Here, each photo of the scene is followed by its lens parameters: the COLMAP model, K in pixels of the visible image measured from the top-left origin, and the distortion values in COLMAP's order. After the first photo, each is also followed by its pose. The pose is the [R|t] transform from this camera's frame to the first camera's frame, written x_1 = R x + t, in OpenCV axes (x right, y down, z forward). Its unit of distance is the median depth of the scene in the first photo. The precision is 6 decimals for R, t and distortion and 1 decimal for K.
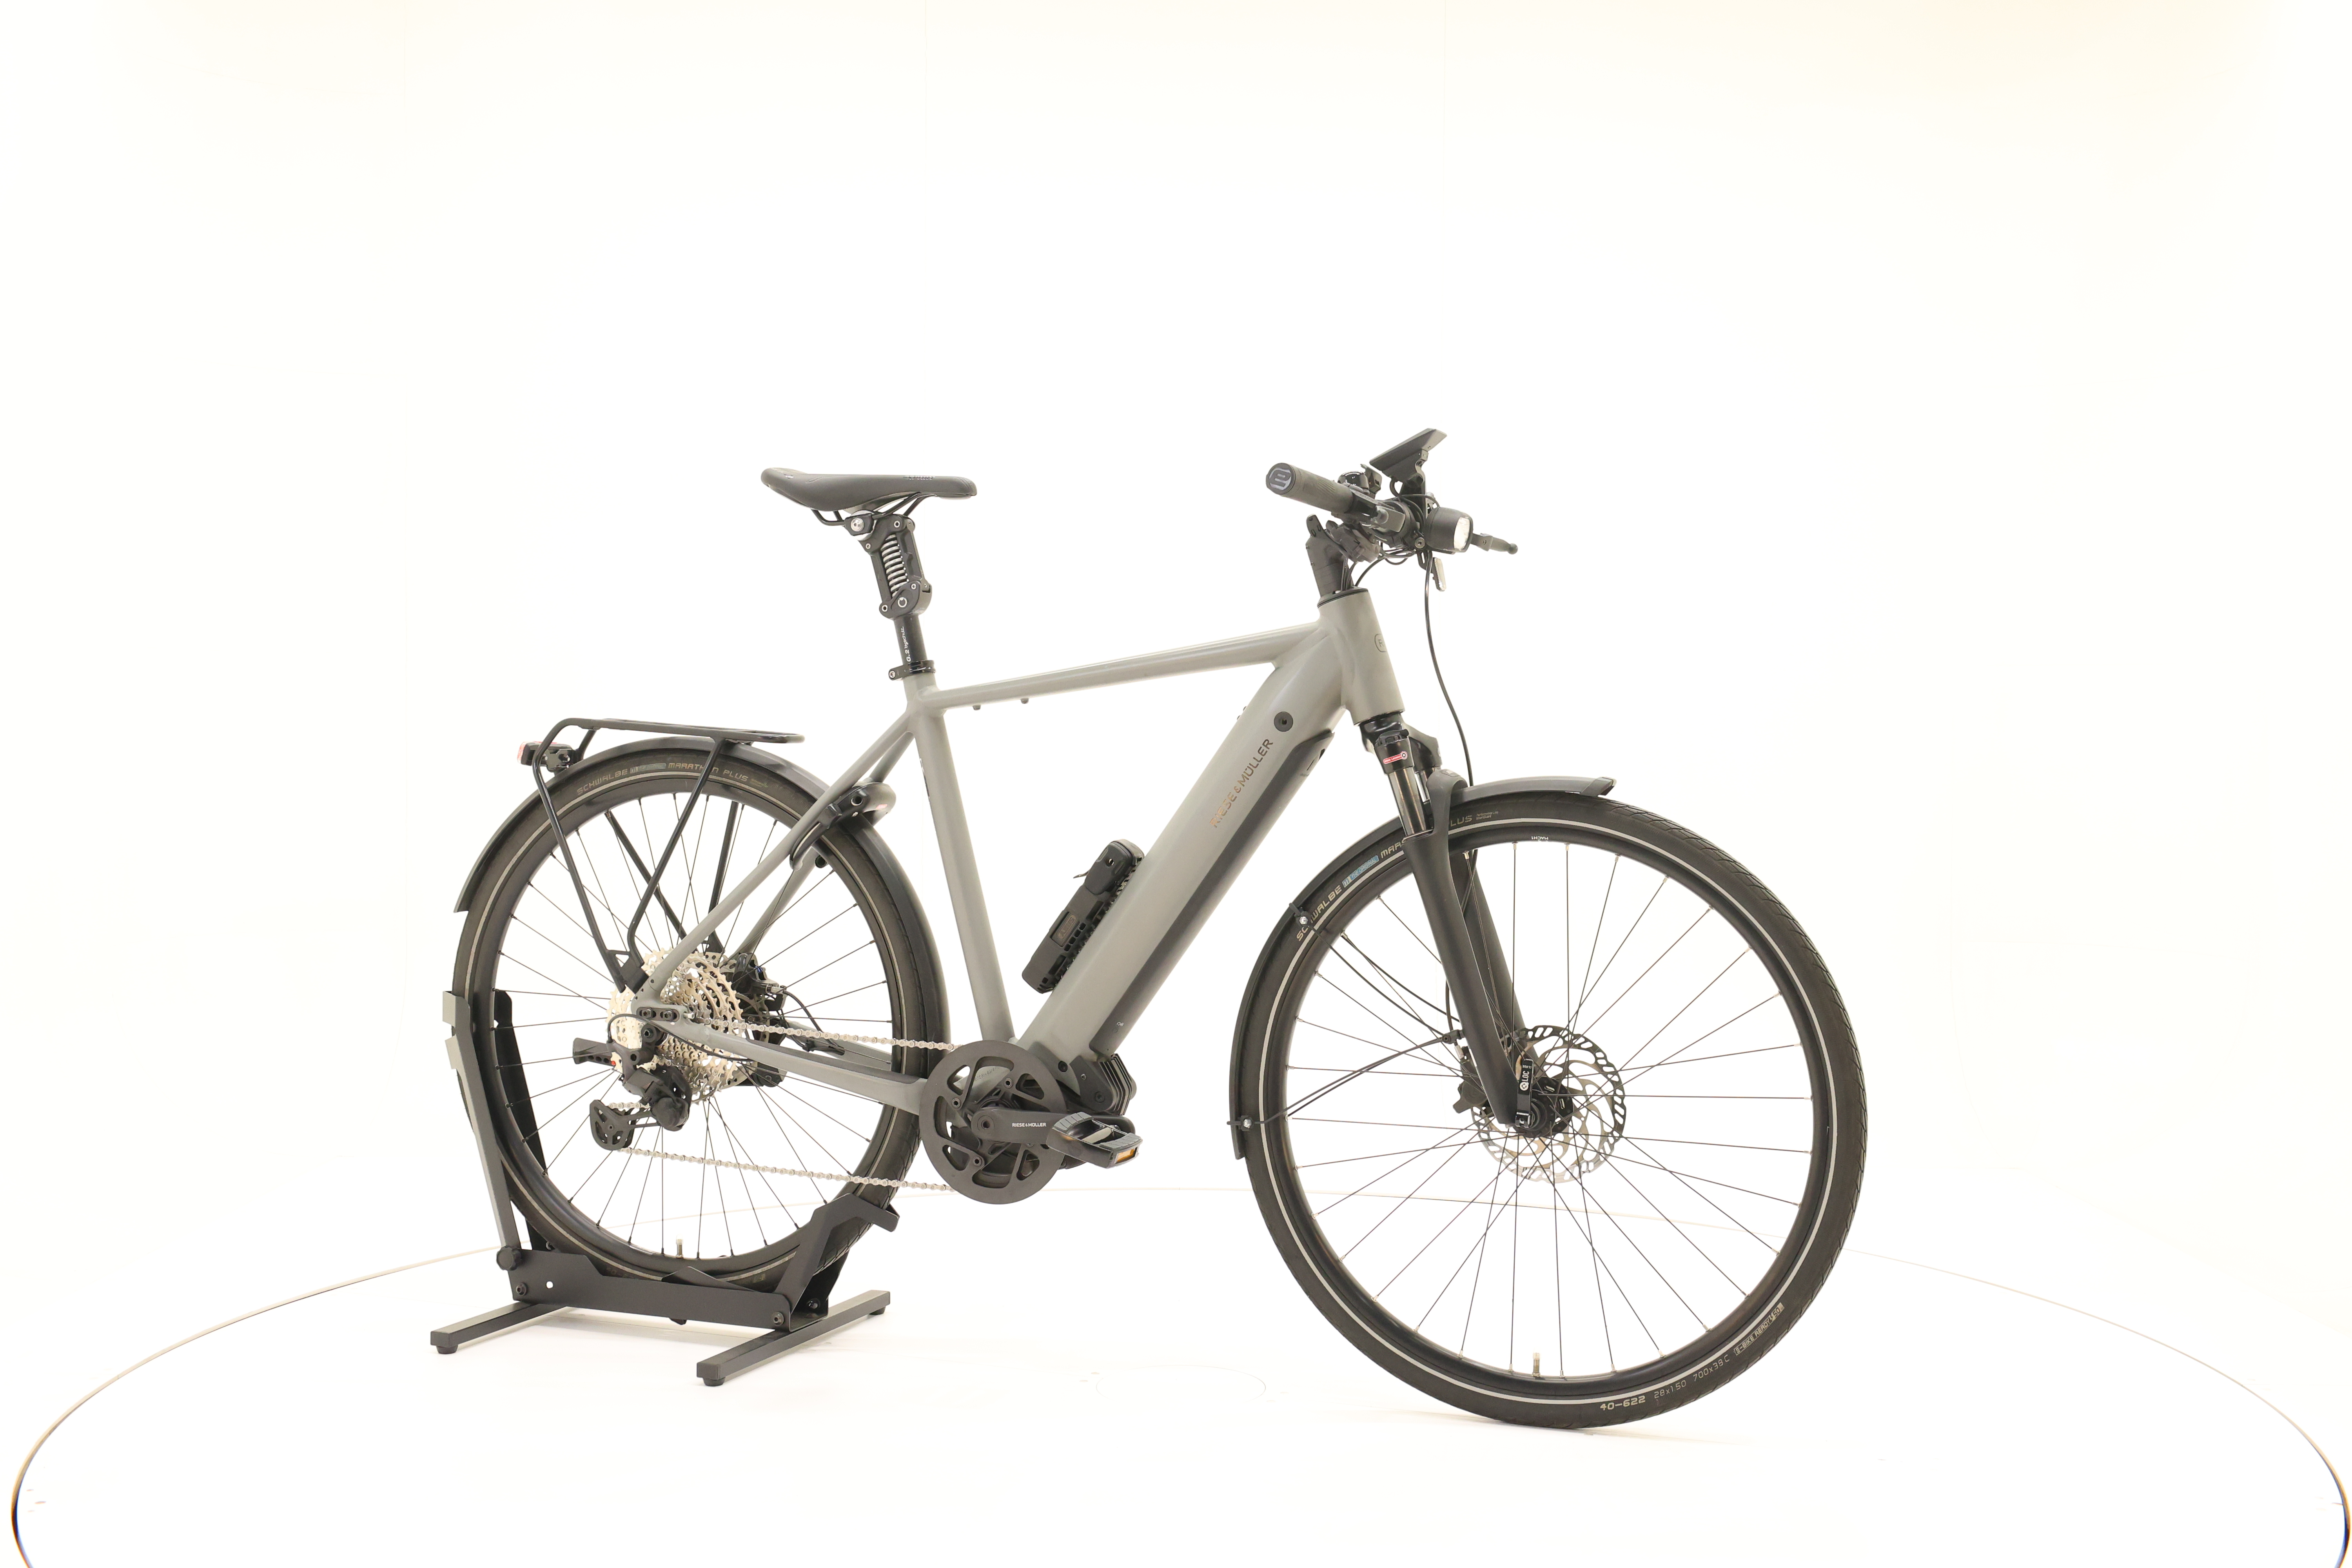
lens RADIAL K [[2533.6, 0, 1170.9], [0, 2533.6, 789.0], [0, 0, 1]] dist [-0.003892, 0.000000]
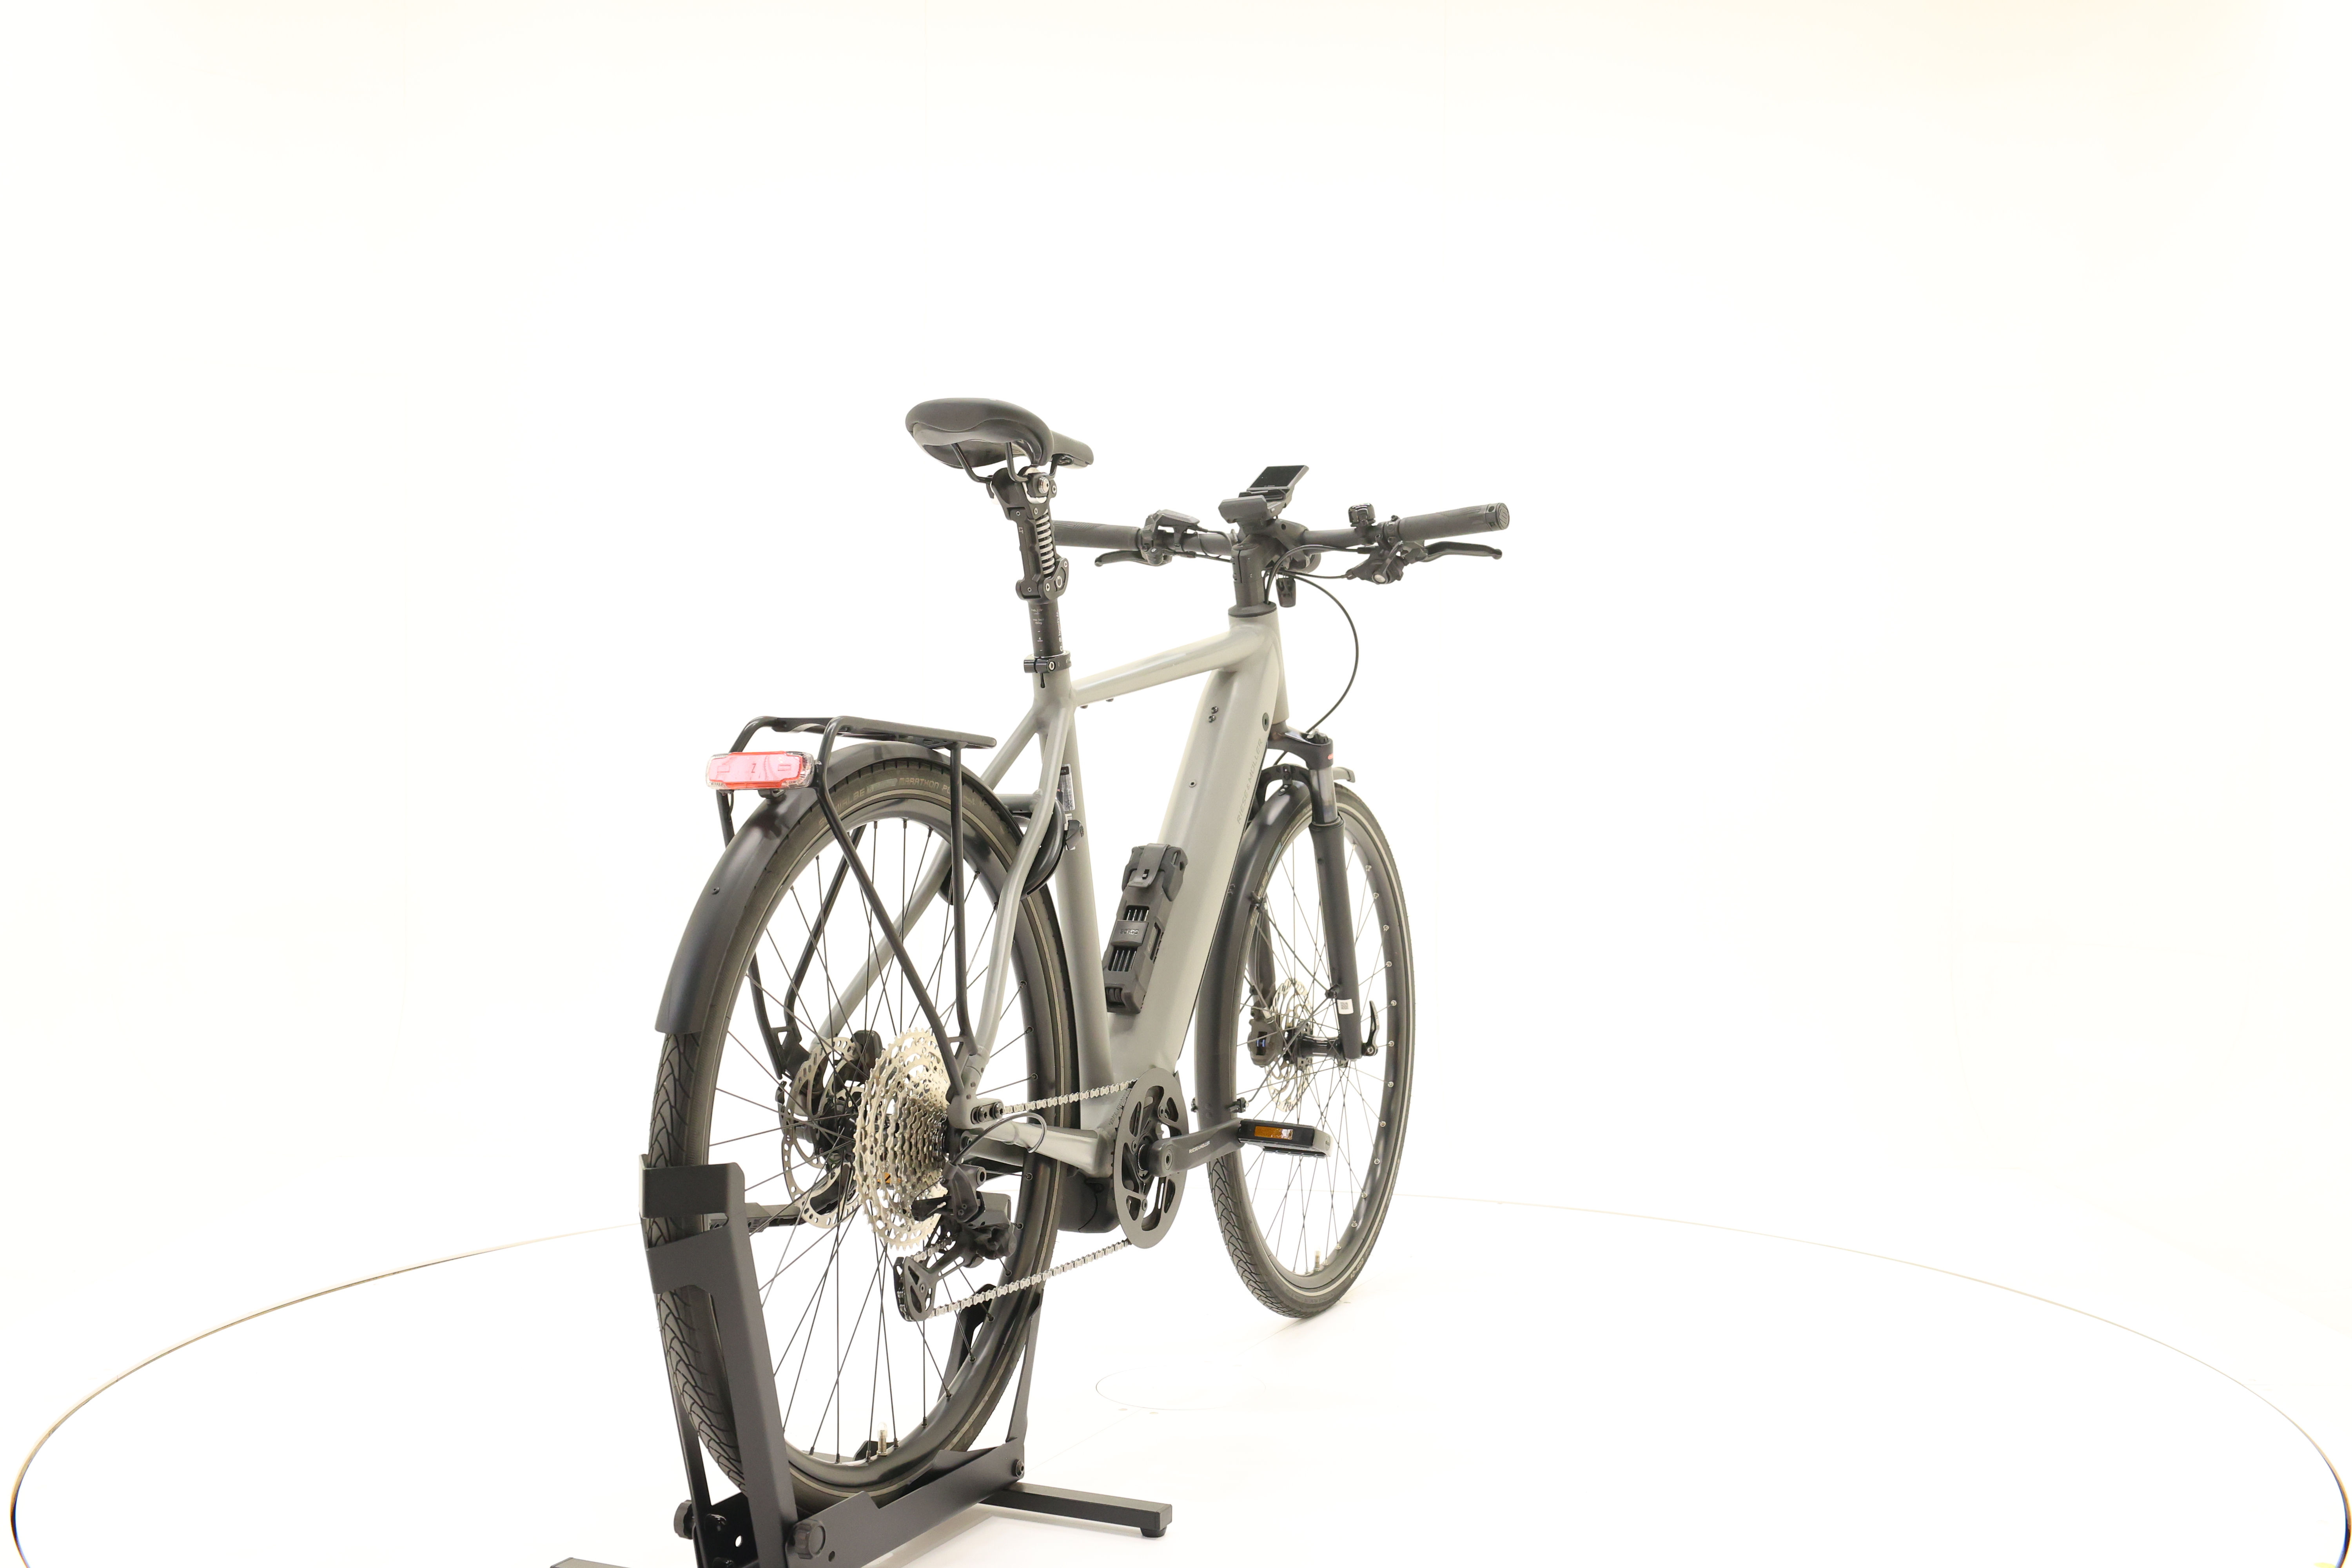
lens RADIAL K [[2533.6, 0, 1169.3], [0, 2533.6, 780.6], [0, 0, 1]] dist [-0.003892, 0.000000]
pose [[0.052773, -0.023306, 0.998335, -0.956936], [0.022298, 0.999506, 0.022155, -0.024797], [-0.998358, 0.021092, 0.053267, 0.915622]]
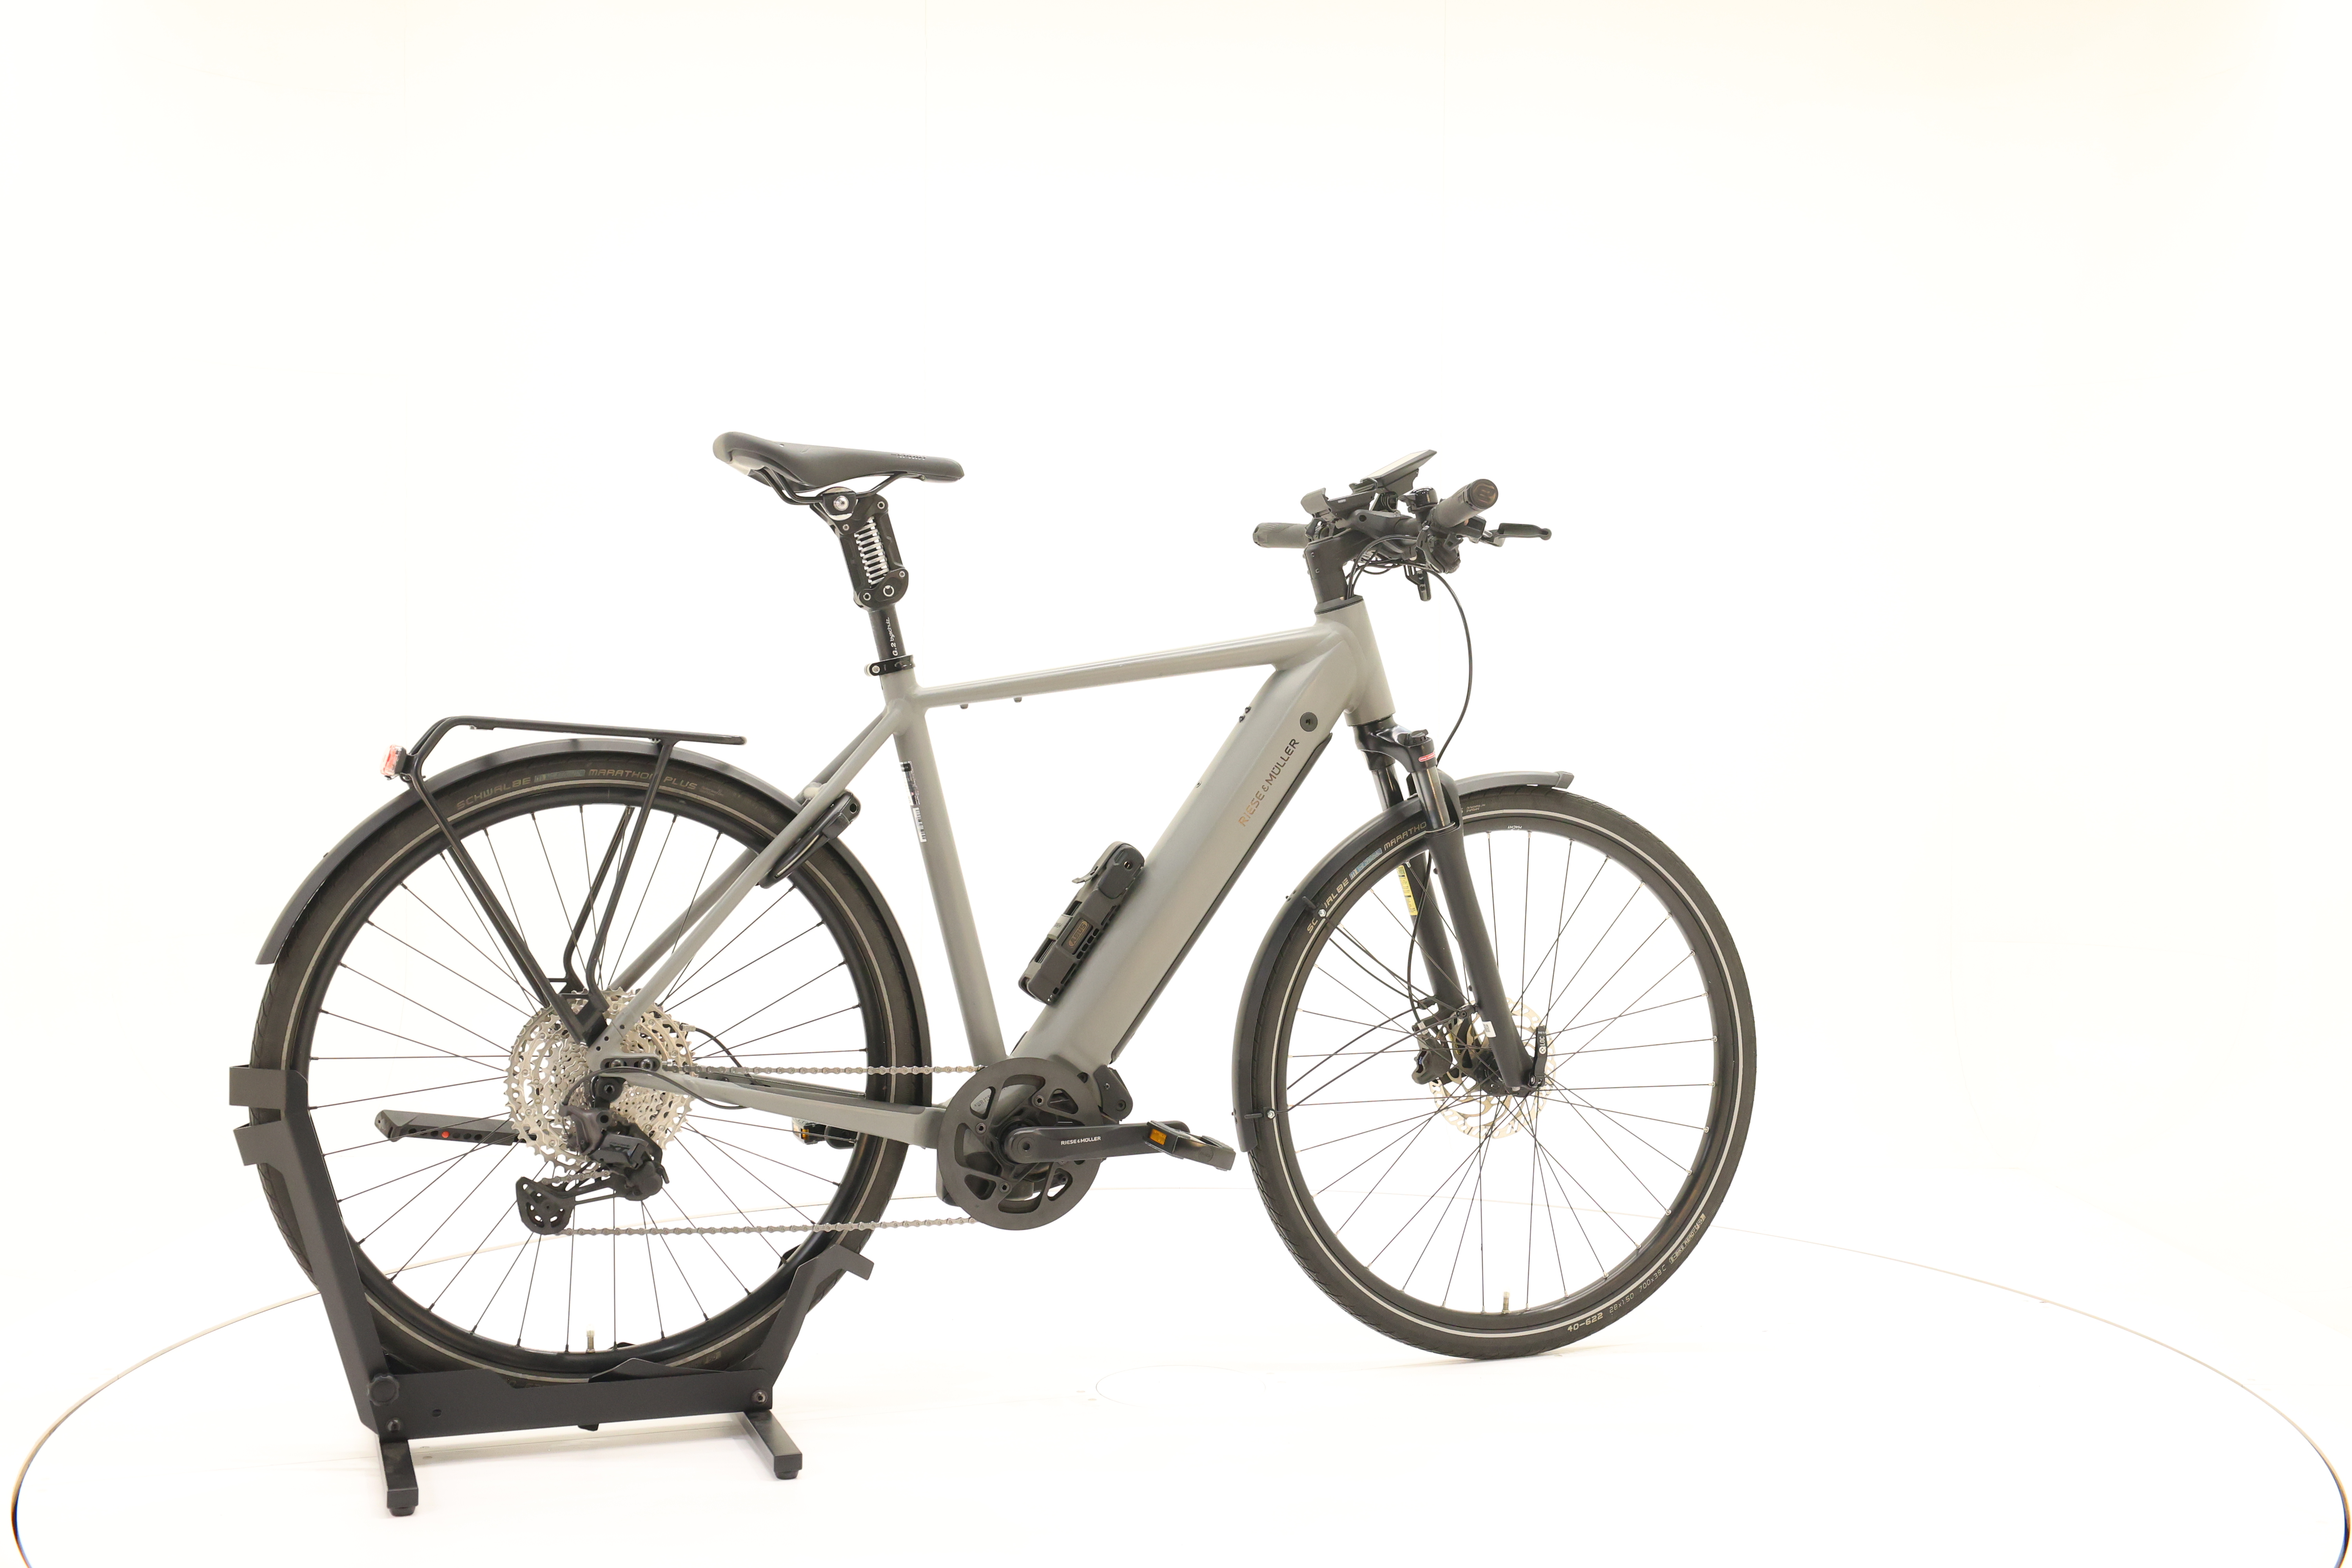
lens RADIAL K [[2533.6, 0, 1168.0], [0, 2533.6, 784.2], [0, 0, 1]] dist [-0.003892, 0.000000]
pose [[0.742859, -0.014884, 0.669283, -0.643865], [0.015376, 0.999868, 0.005169, -0.006924], [-0.669272, 0.006451, 0.742990, 0.250339]]
